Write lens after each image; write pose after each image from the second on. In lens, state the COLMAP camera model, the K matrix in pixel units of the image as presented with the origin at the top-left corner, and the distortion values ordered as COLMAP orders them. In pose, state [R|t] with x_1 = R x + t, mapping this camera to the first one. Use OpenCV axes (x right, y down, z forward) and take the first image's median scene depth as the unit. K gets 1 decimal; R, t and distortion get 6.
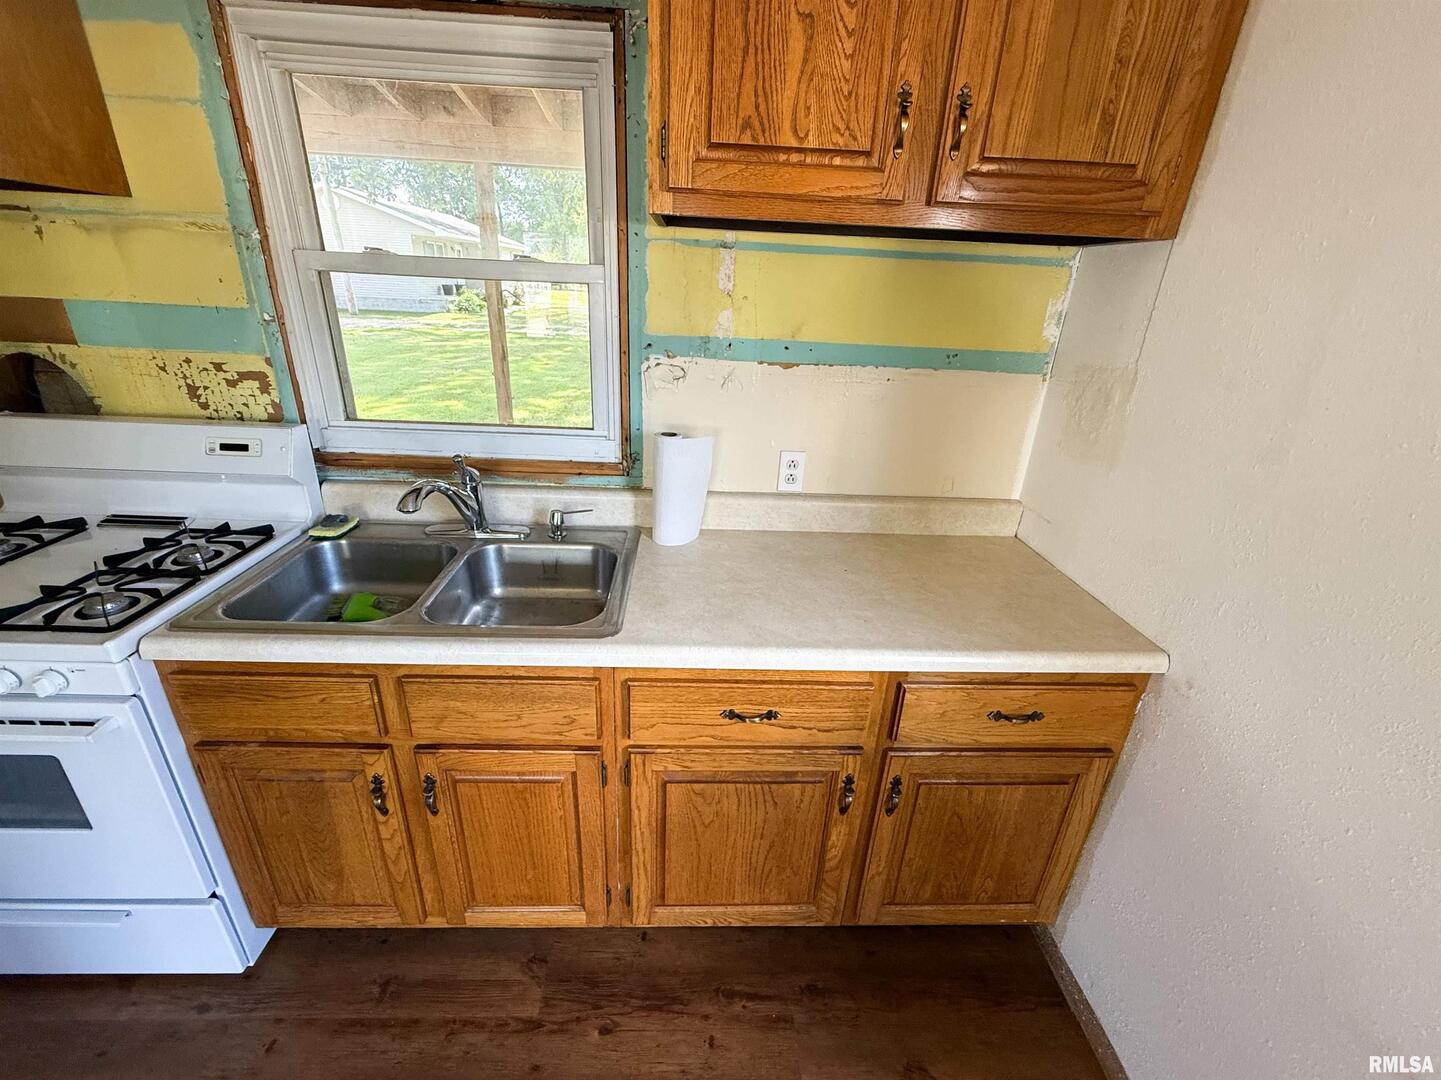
lens RADIAL K [[589.6, 0, 718.9], [0, 589.6, 534.1], [0, 0, 1]] dist [0.000185, -0.000448]
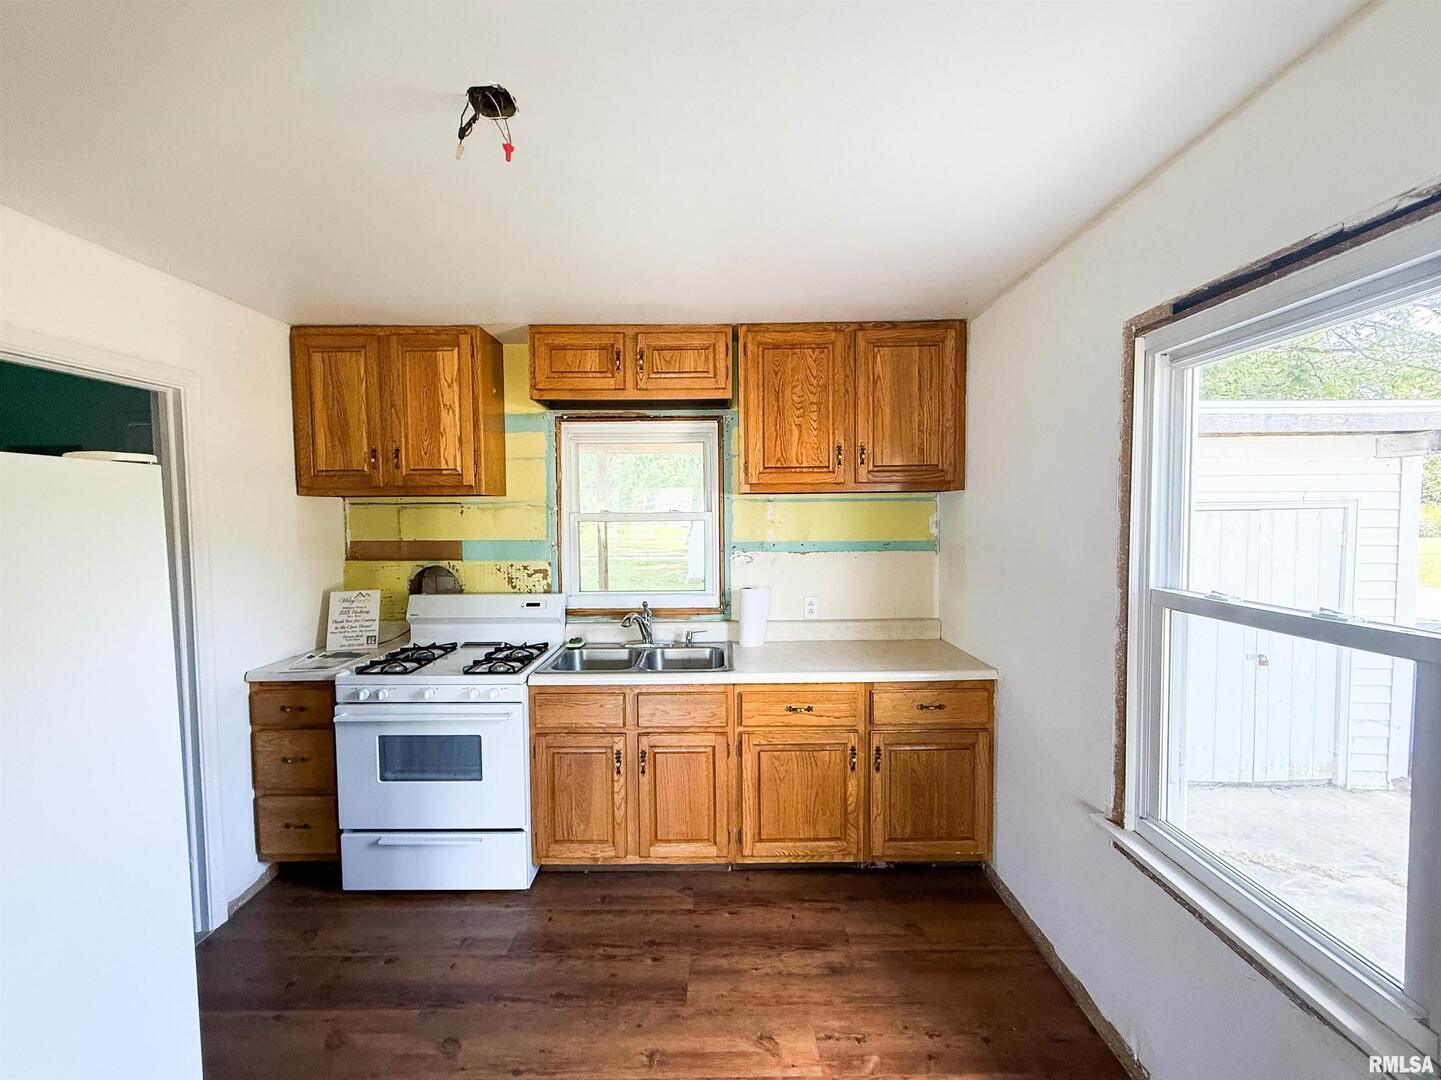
lens RADIAL K [[589.6, 0, 717.5], [0, 589.6, 538.9], [0, 0, 1]] dist [0.000185, -0.000448]
pose [[0.997921, -0.052684, -0.037136, -0.109103], [0.036393, 0.936045, -0.349993, 0.398620], [0.053200, 0.347913, 0.936016, -1.006627]]
